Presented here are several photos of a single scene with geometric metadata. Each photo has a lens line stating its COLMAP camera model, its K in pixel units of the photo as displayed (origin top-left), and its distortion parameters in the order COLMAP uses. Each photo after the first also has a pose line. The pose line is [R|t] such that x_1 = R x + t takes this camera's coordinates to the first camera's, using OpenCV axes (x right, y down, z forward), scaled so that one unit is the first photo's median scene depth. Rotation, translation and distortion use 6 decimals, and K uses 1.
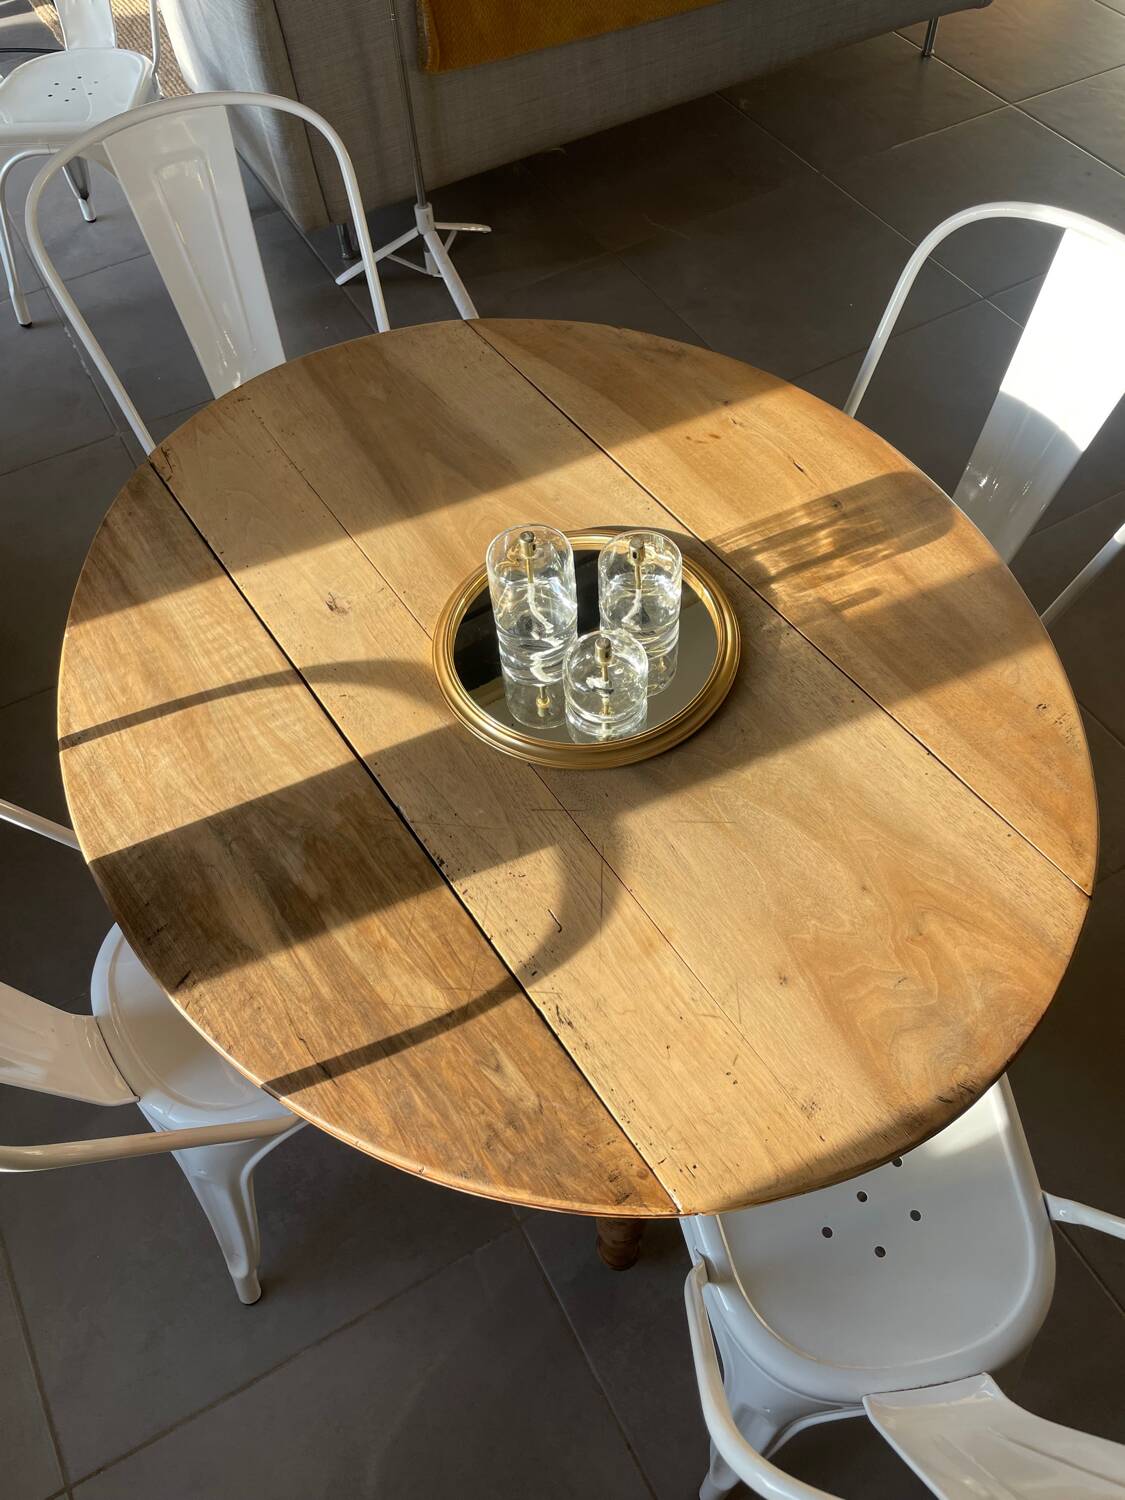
lens RADIAL K [[1148.0, 0, 573.6], [0, 1148.0, 741.6], [0, 0, 1]] dist [0.073167, -0.080223]
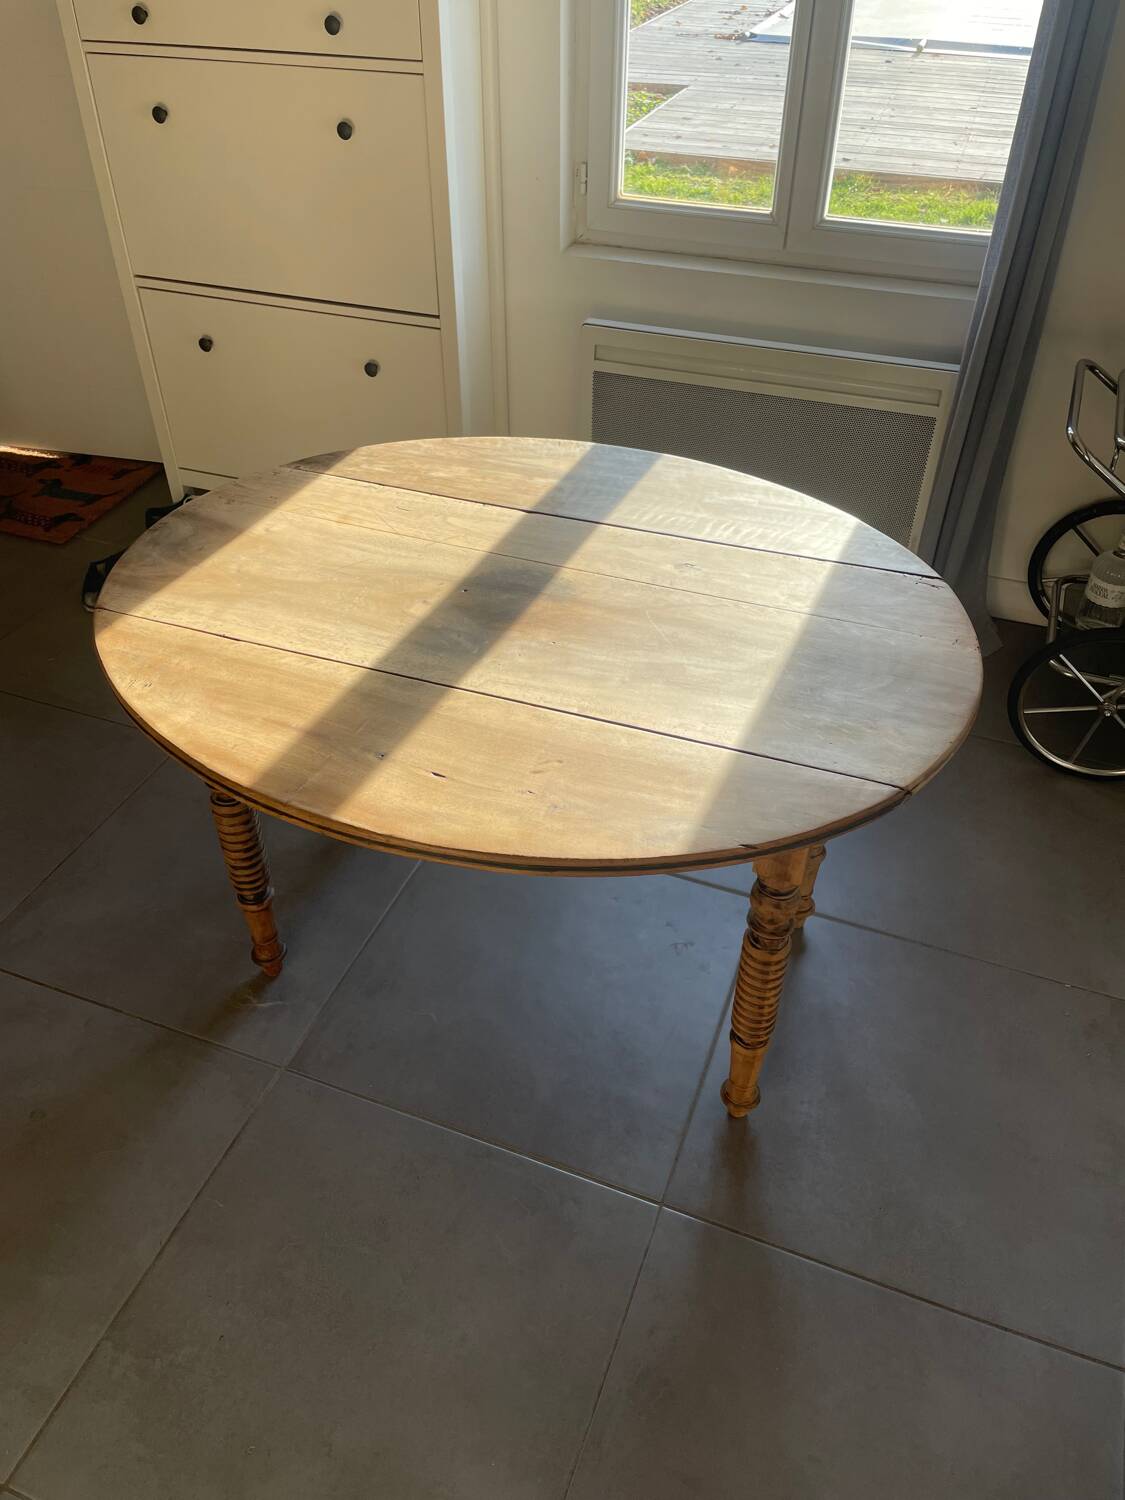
lens RADIAL K [[1148.0, 0, 551.4], [0, 1148.0, 752.8], [0, 0, 1]] dist [0.073167, -0.080223]
pose [[-0.815564, 0.401232, -0.416975, 0.629339], [-0.458587, -0.008675, 0.888607, -1.390489], [0.352920, 0.915935, 0.191075, 1.038713]]
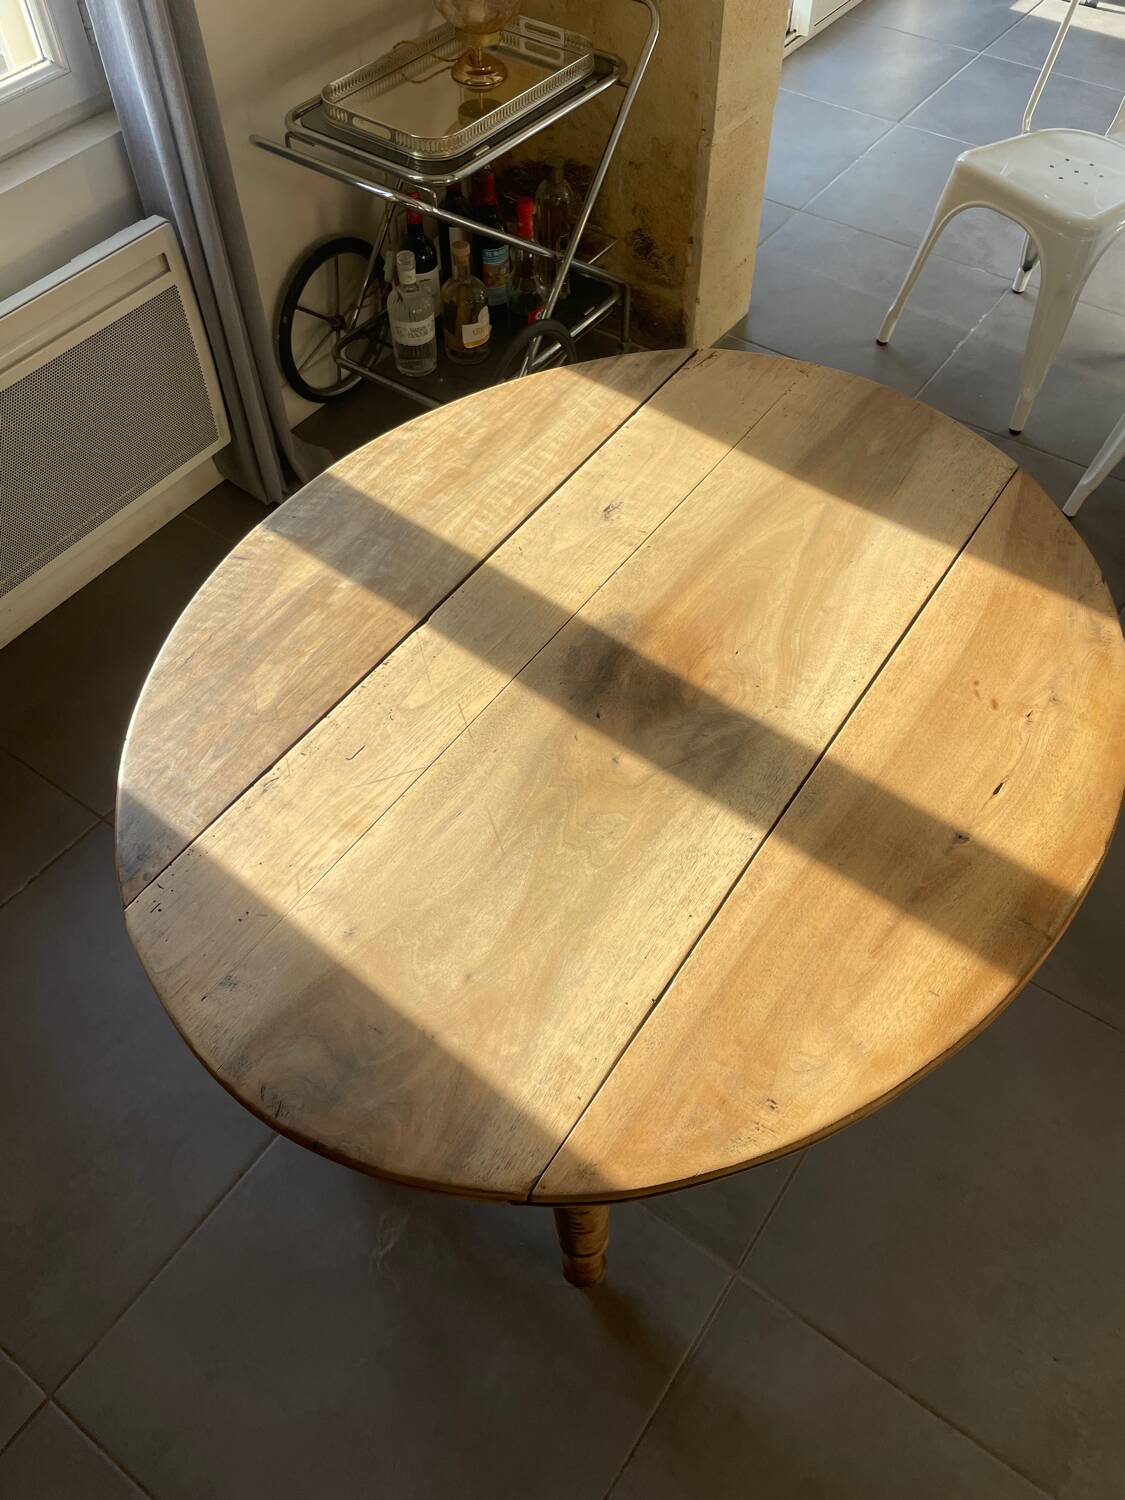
lens RADIAL K [[1148.0, 0, 554.6], [0, 1148.0, 757.2], [0, 0, 1]] dist [0.073167, -0.080223]
pose [[0.359921, 0.761987, -0.538361, 0.637494], [-0.771975, 0.567272, 0.286805, -0.302405], [0.523939, 0.312374, 0.792408, 0.202985]]
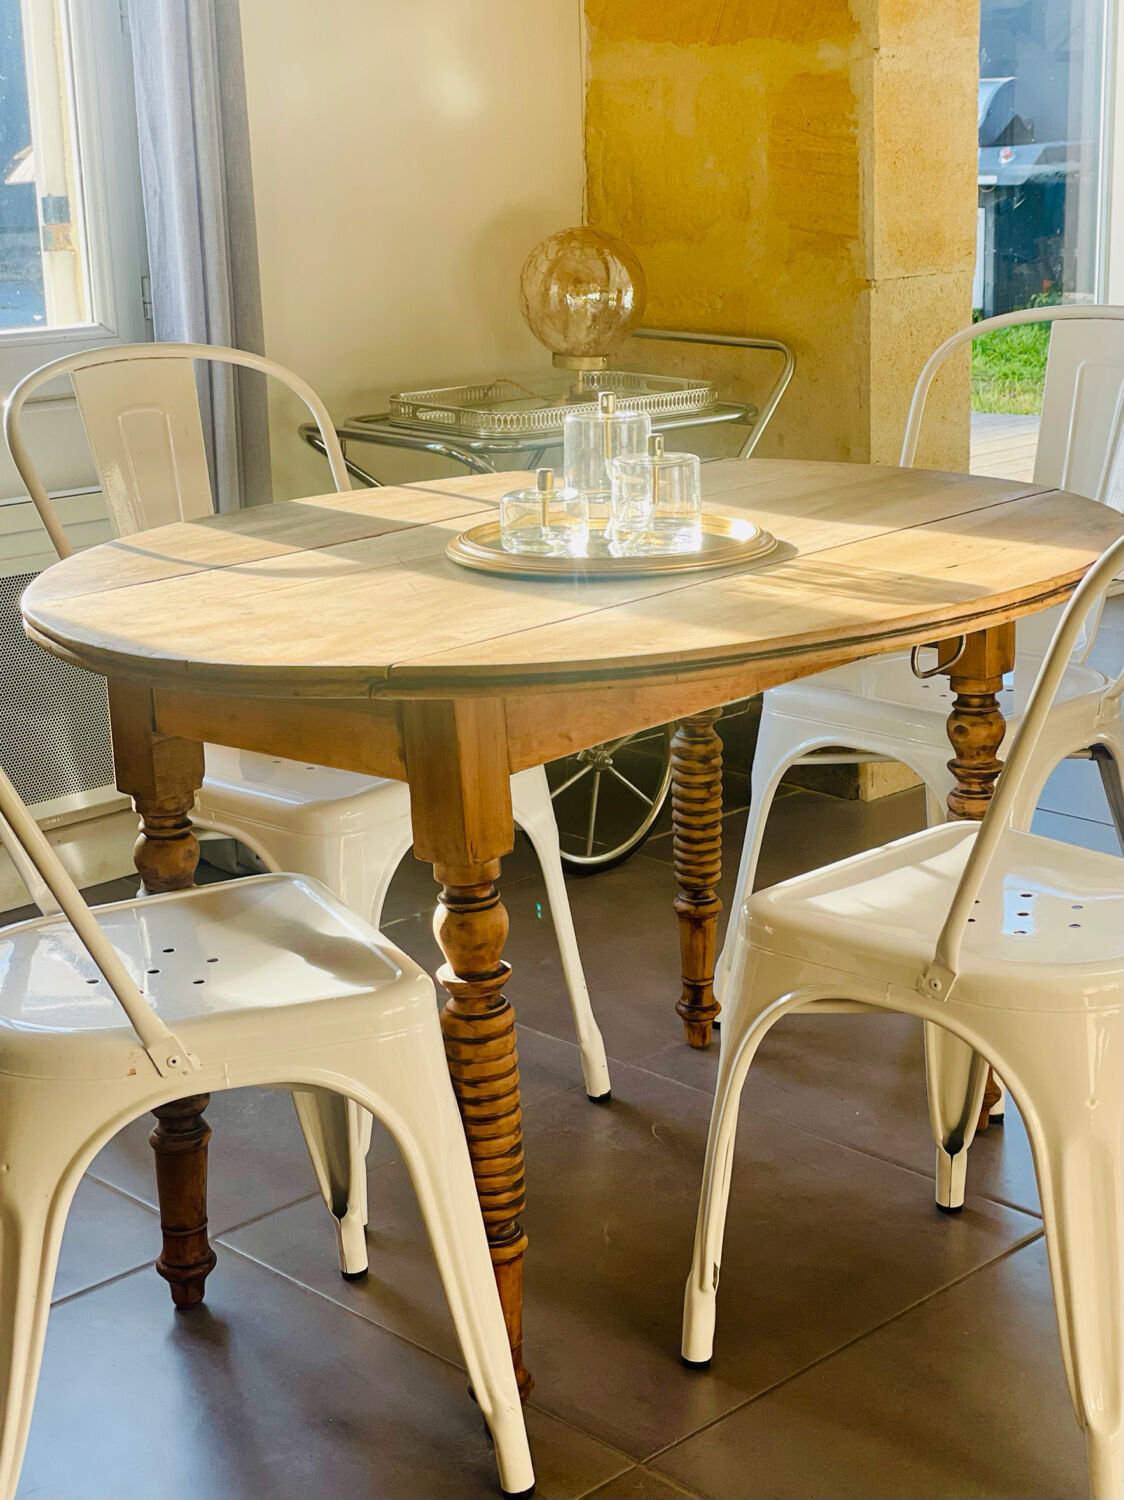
lens RADIAL K [[2367.0, 0, 563.3], [0, 2367.0, 749.1], [0, 0, 1]] dist [0.150318, 0.000000]
pose [[0.188093, 0.288684, -0.938766, 2.053587], [-0.799039, 0.600774, 0.024650, -0.054946], [0.571103, 0.745474, 0.343671, 0.523991]]
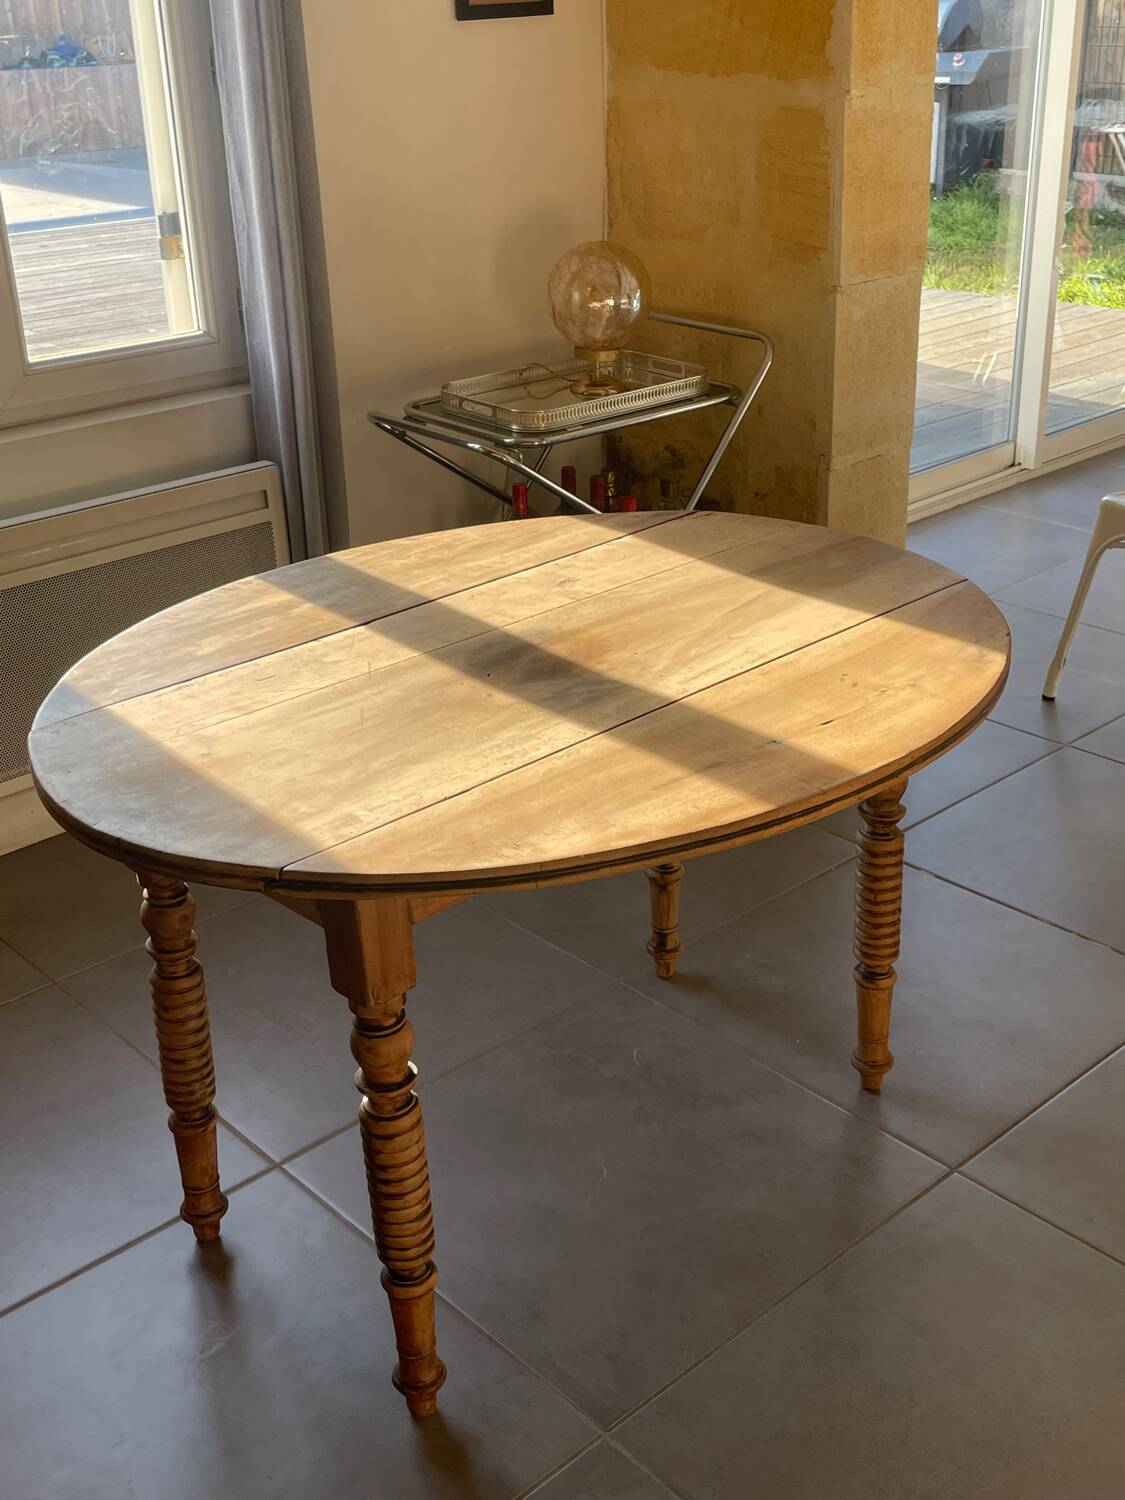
lens RADIAL K [[1704.2, 0, 560.2], [0, 1704.2, 747.8], [0, 0, 1]] dist [0.093578, 0.000000]
pose [[0.157302, 0.437165, -0.885519, 1.645624], [-0.801988, 0.579783, 0.143765, -0.311173], [0.576257, 0.687561, 0.441801, 0.399983]]
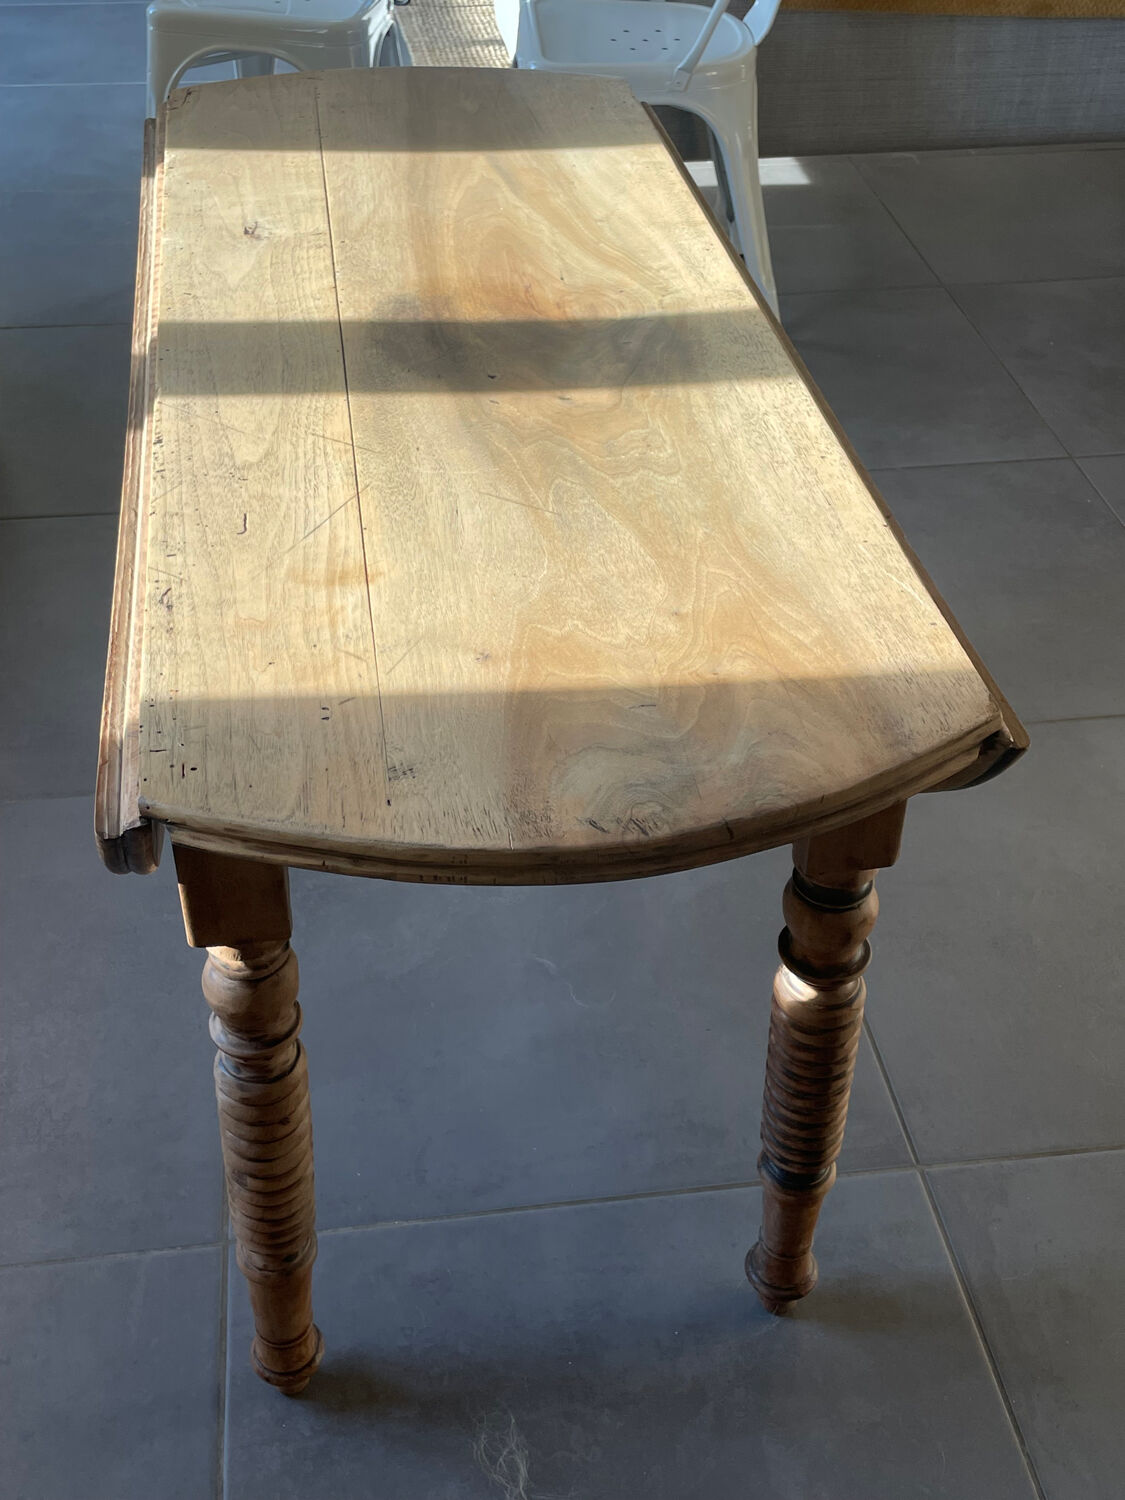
lens RADIAL K [[1704.2, 0, 568.4], [0, 1704.2, 759.6], [0, 0, 1]] dist [0.093578, 0.000000]
pose [[0.902277, 0.309483, -0.300194, 0.489770], [-0.380739, 0.898636, -0.217925, 0.414831], [0.202321, 0.310925, 0.928651, 0.128001]]
